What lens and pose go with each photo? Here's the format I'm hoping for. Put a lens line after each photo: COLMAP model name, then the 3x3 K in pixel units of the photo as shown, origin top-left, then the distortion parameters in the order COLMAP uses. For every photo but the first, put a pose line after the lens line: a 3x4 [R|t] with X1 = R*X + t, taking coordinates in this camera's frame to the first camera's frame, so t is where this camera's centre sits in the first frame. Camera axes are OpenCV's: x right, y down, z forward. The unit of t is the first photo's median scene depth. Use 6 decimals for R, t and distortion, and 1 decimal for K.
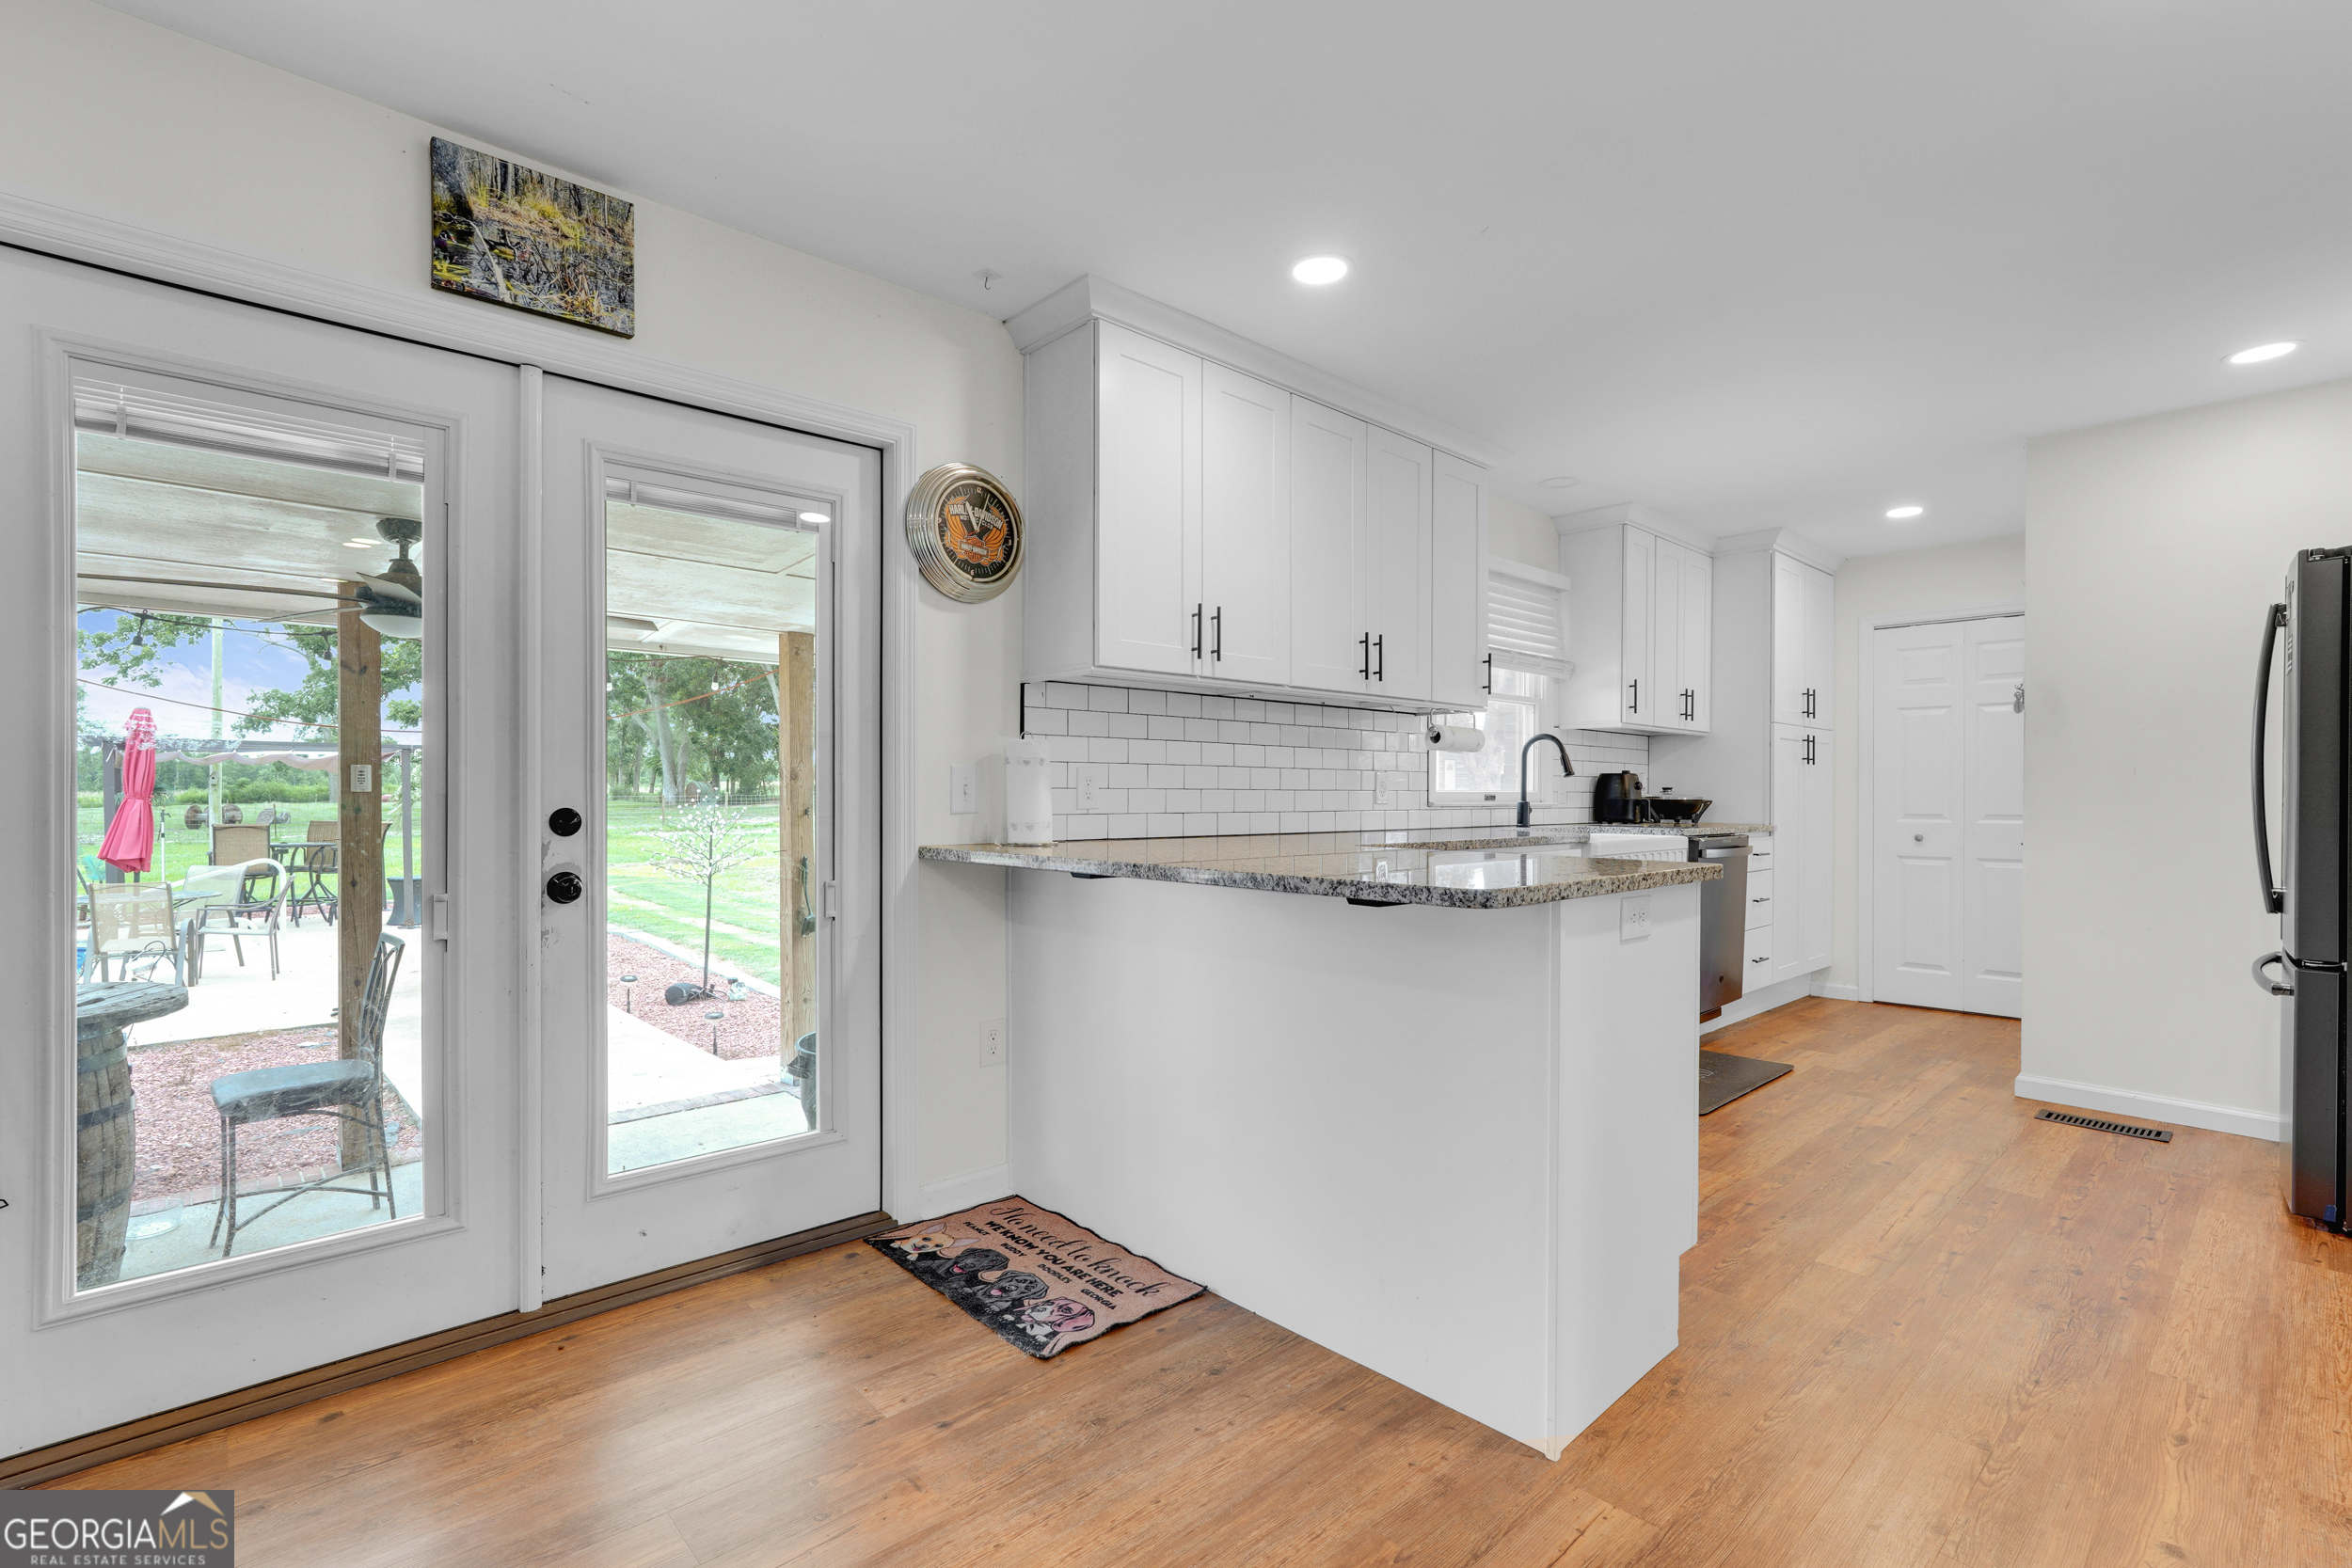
lens RADIAL K [[1100.2, 0, 1178.5], [0, 1100.2, 788.1], [0, 0, 1]] dist [0.002957, 0.000517]
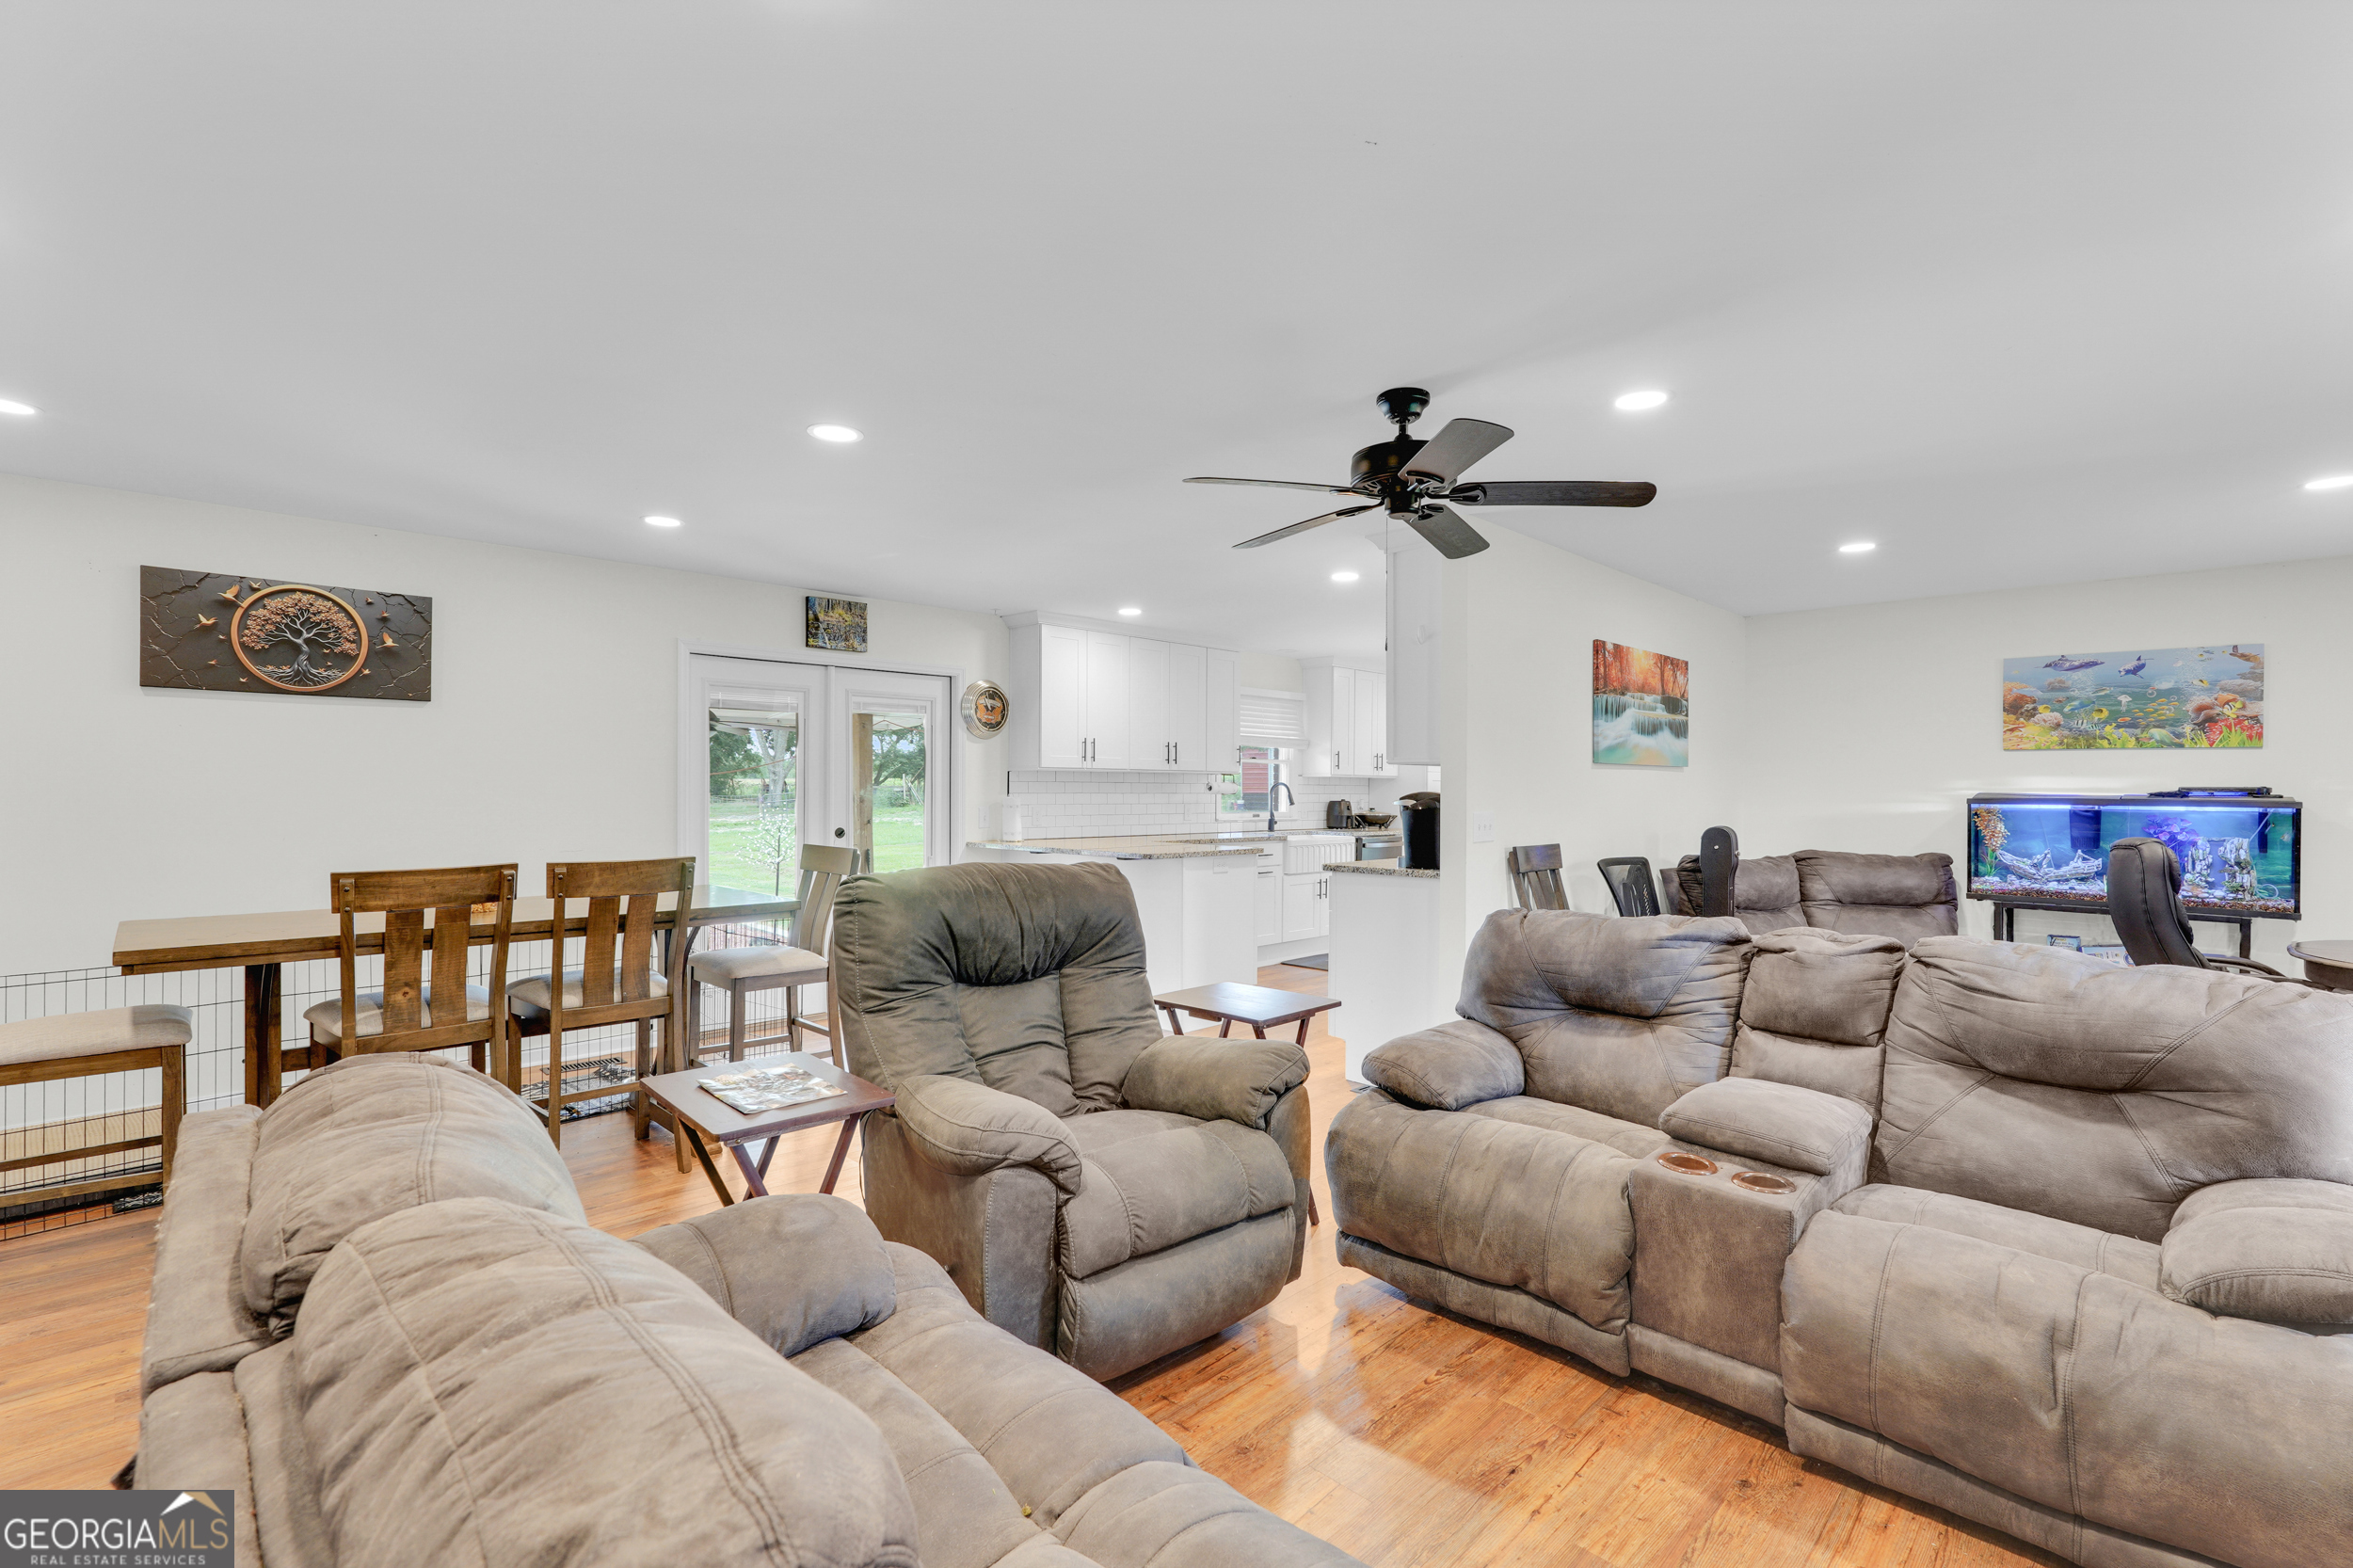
lens RADIAL K [[1100.8, 0, 1176.4], [0, 1100.8, 794.1], [0, 0, 1]] dist [0.002957, 0.000517]
pose [[0.999431, 0.001110, 0.033713, 0.138620], [-0.001379, 0.999967, 0.007962, -0.068341], [-0.033703, -0.008004, 0.999400, -1.382878]]
